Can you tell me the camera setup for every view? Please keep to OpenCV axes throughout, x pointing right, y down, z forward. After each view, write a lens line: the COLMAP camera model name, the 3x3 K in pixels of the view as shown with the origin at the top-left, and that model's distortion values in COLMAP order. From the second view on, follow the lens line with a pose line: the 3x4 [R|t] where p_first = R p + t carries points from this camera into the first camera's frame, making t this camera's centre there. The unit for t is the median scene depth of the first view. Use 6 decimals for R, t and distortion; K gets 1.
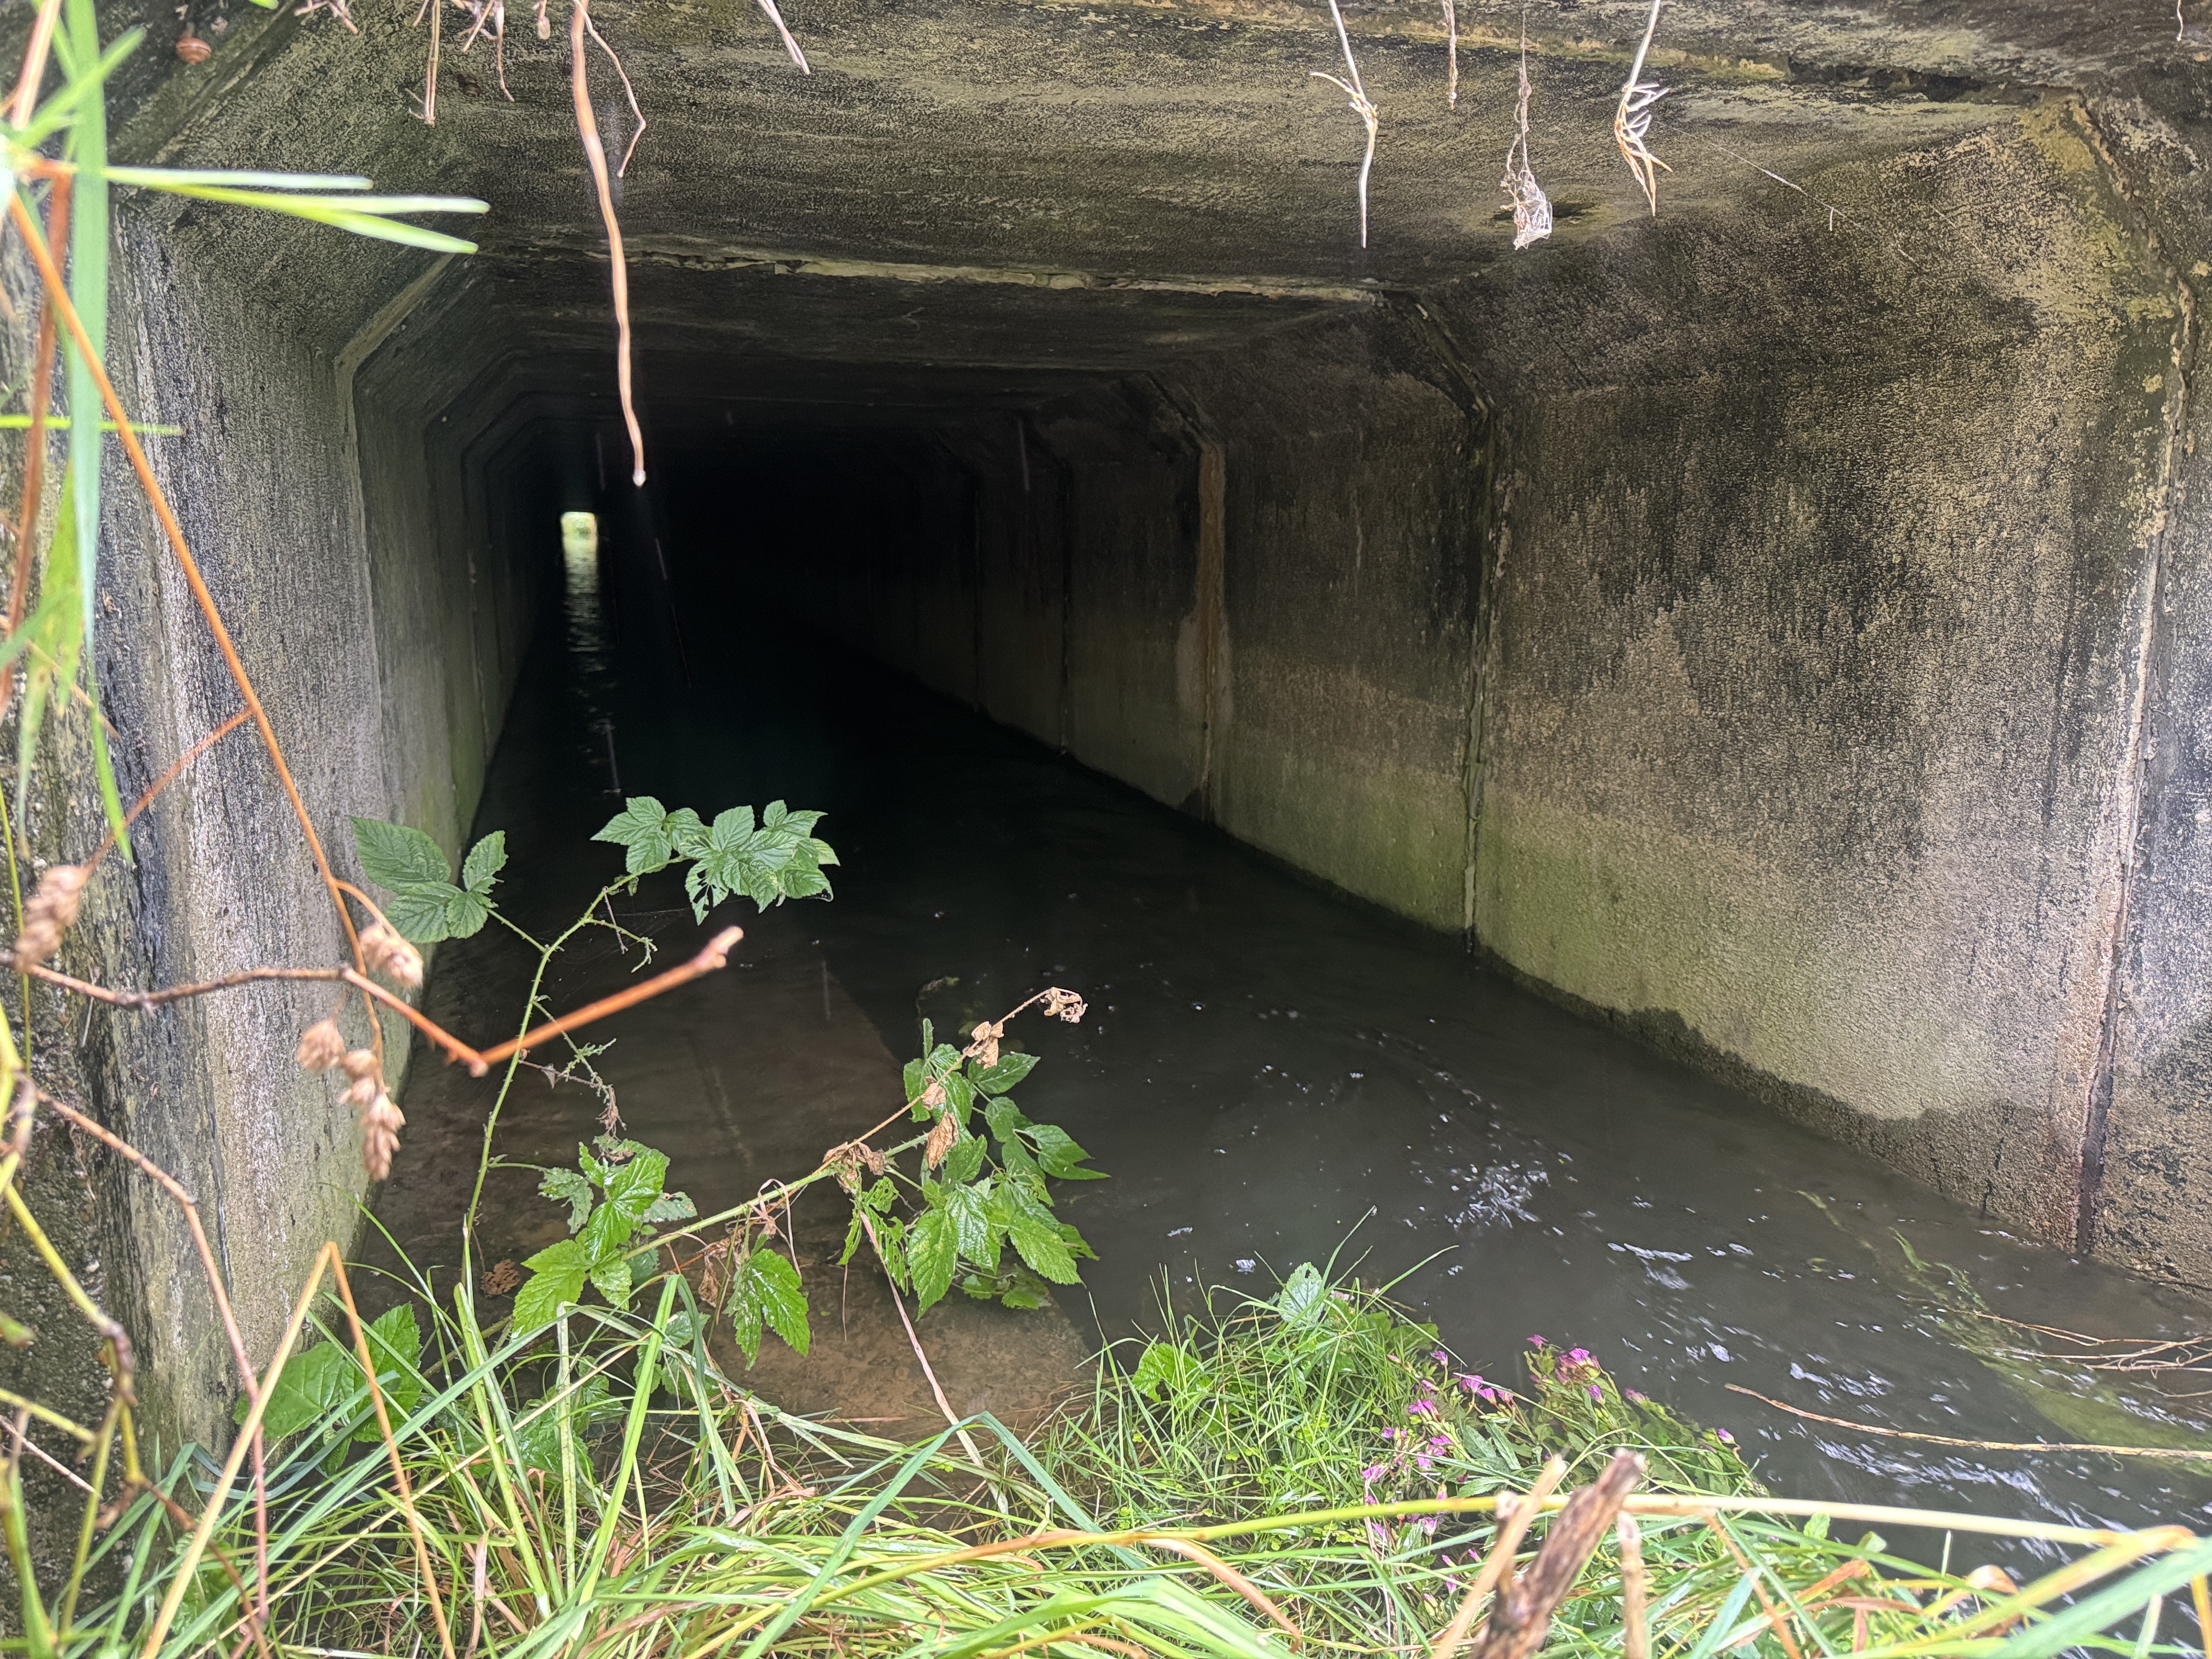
lens RADIAL K [[1558.4, 0, 1105.8], [0, 1558.4, 837.7], [0, 0, 1]] dist [0.088727, -0.118532]
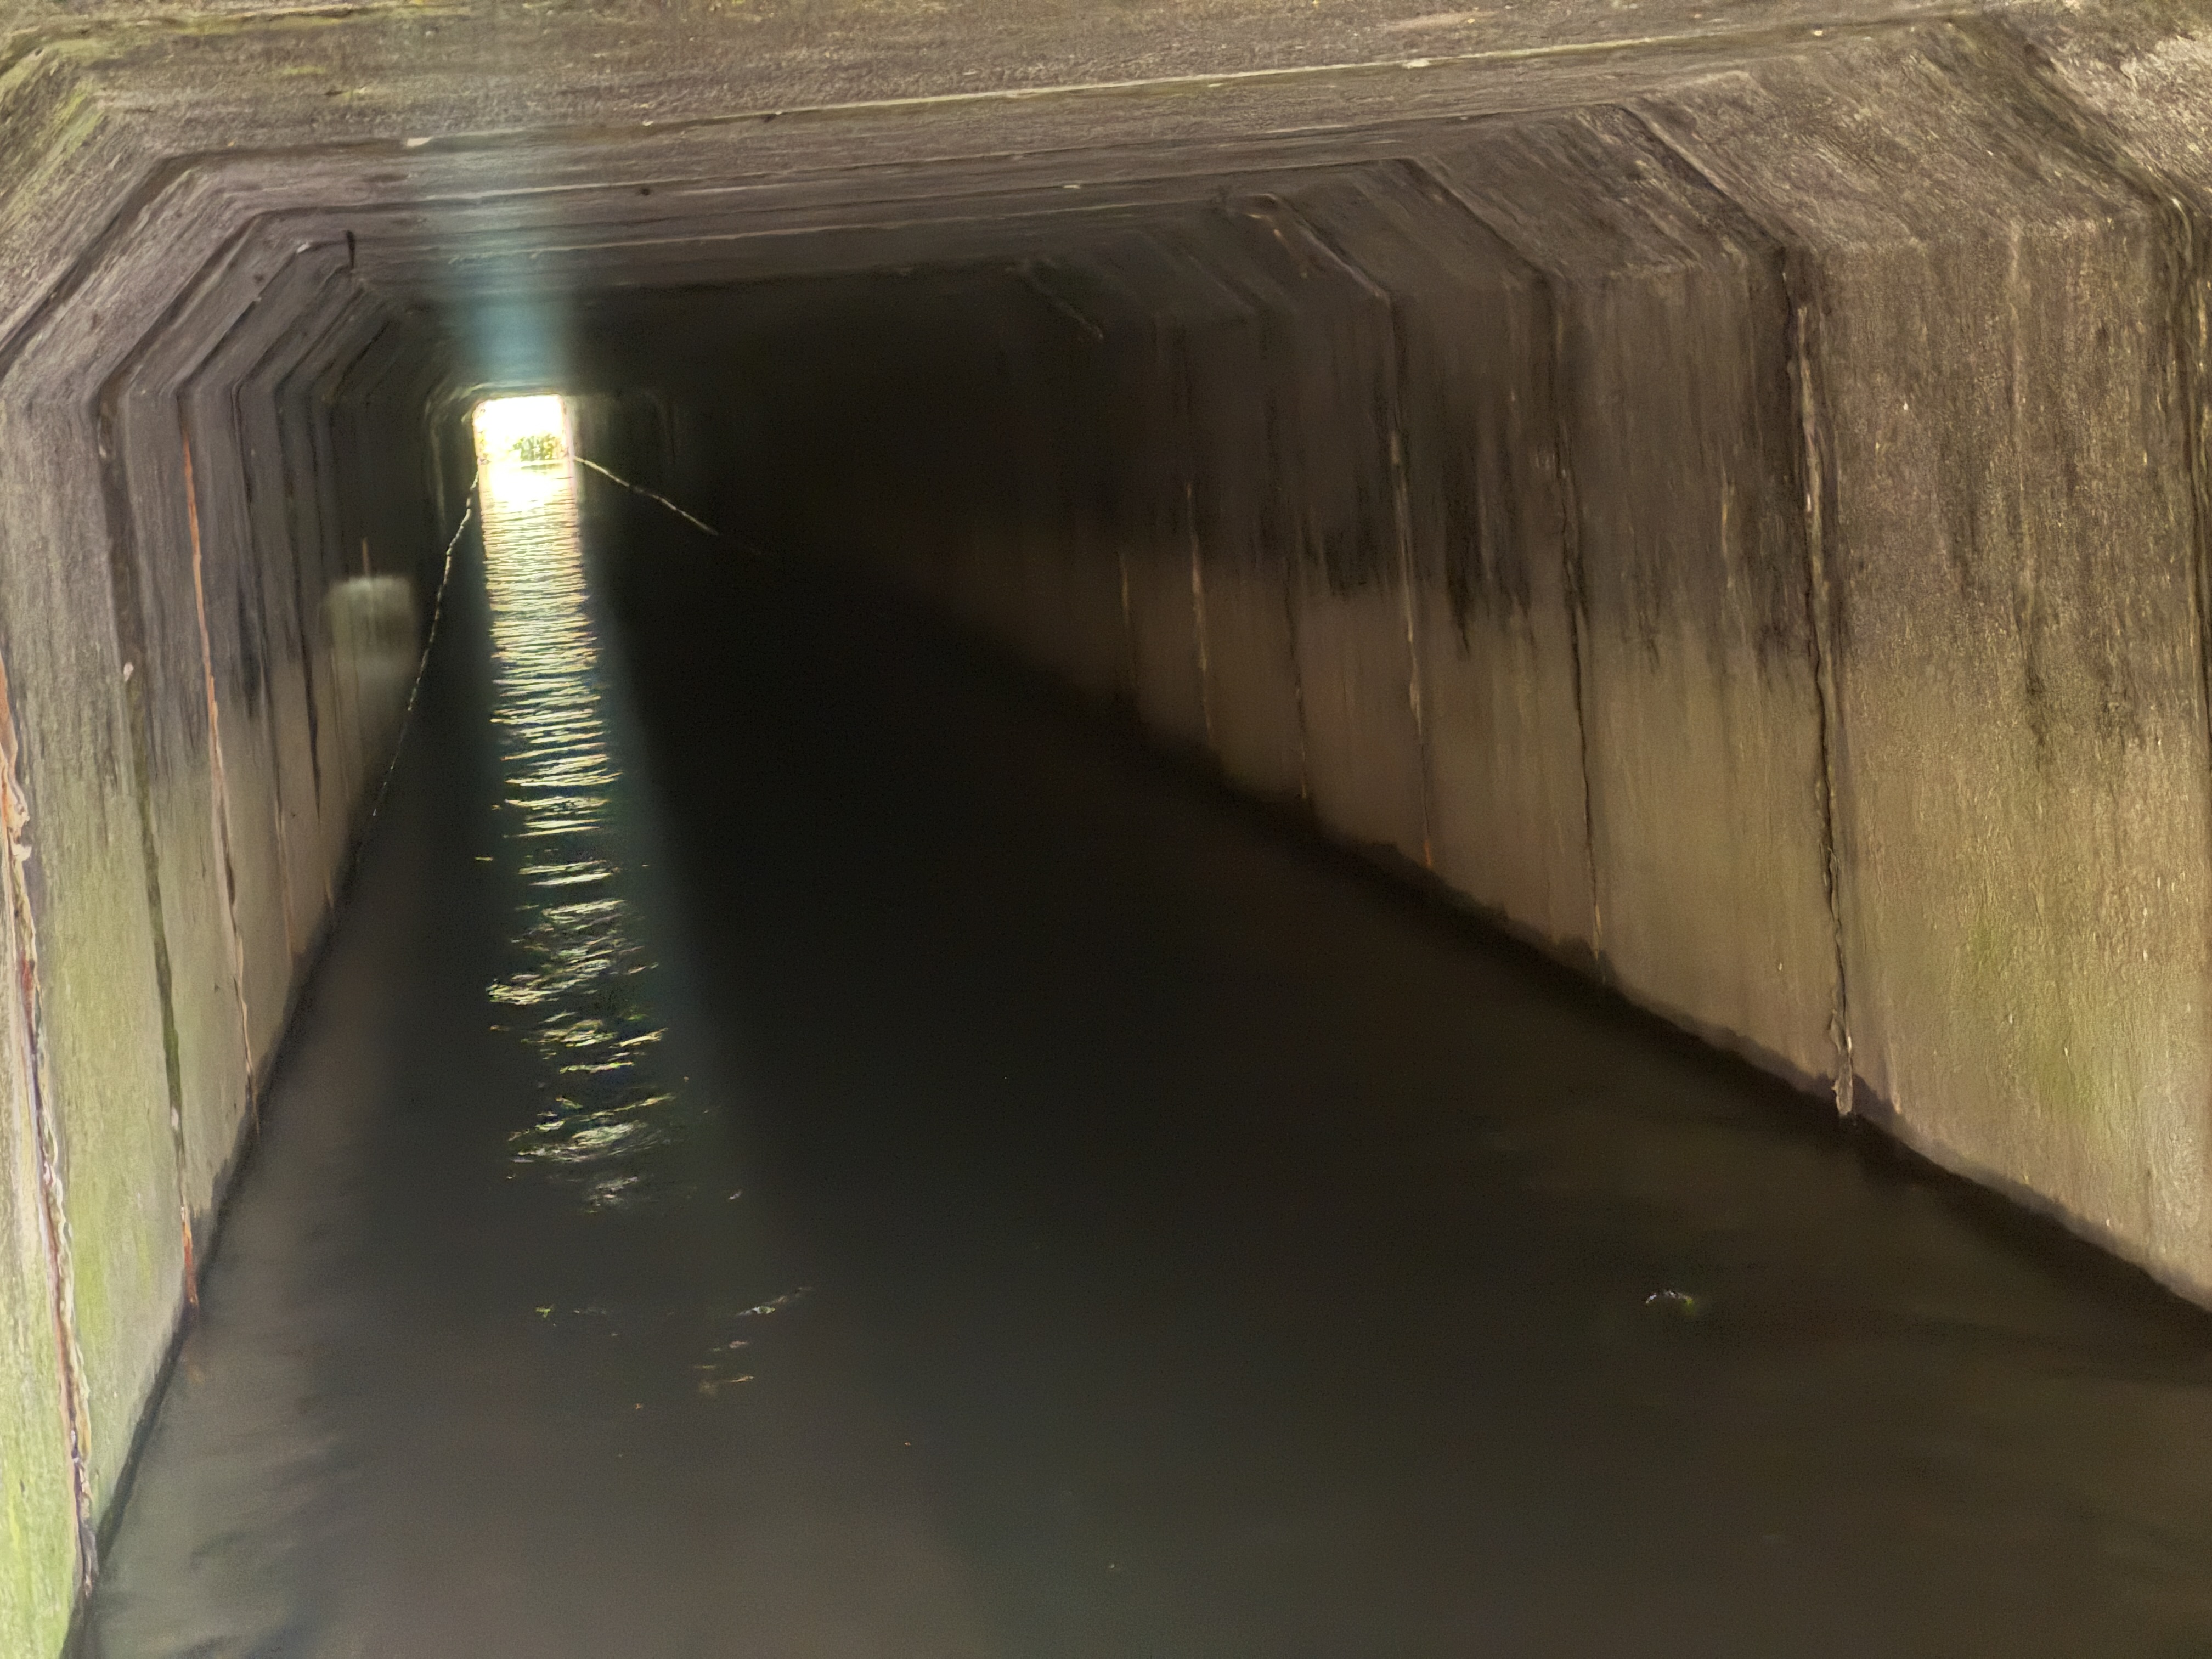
lens RADIAL K [[4936.2, 0, 1107.8], [0, 4936.2, 756.1], [0, 0, 1]] dist [0.102940, 0.885598]
pose [[0.976045, -0.071670, -0.205424, -0.100040], [0.048909, 0.992297, -0.113818, -0.177234], [0.211999, 0.101044, 0.972032, 0.502074]]
